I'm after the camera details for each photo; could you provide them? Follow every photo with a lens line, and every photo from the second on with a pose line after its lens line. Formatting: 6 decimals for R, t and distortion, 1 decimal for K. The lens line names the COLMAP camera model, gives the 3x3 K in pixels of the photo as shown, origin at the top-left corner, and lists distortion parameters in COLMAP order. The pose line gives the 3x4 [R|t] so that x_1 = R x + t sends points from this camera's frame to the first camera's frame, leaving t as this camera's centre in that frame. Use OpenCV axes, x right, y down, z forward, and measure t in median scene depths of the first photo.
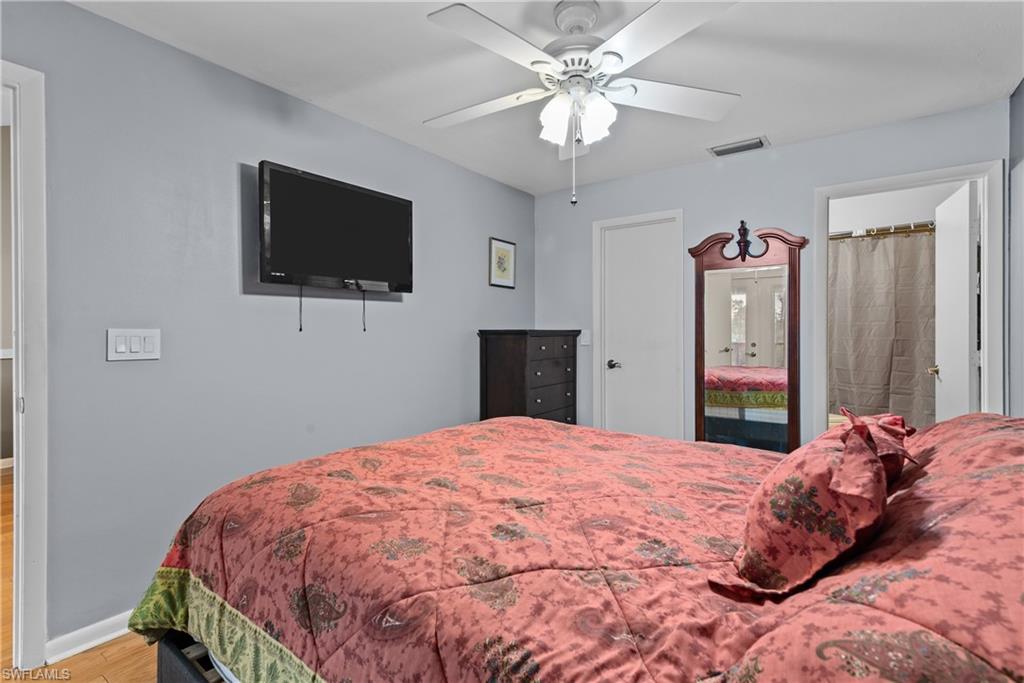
lens RADIAL K [[481.8, 0, 509.4], [0, 481.8, 331.0], [0, 0, 1]] dist [0.015283, -0.000242]
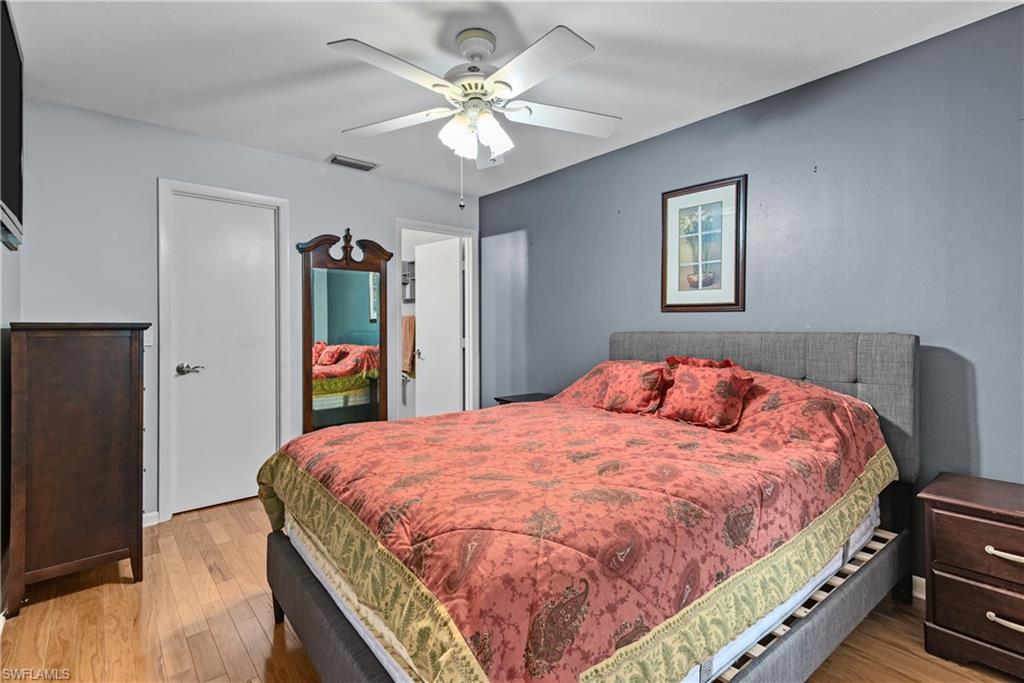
lens RADIAL K [[481.8, 0, 509.4], [0, 481.8, 331.0], [0, 0, 1]] dist [0.015283, -0.000242]
pose [[0.230857, -0.002515, 0.972984, -0.696943], [0.000067, 0.999997, 0.002569, 0.011260], [-0.972988, -0.000528, 0.230857, 0.494406]]
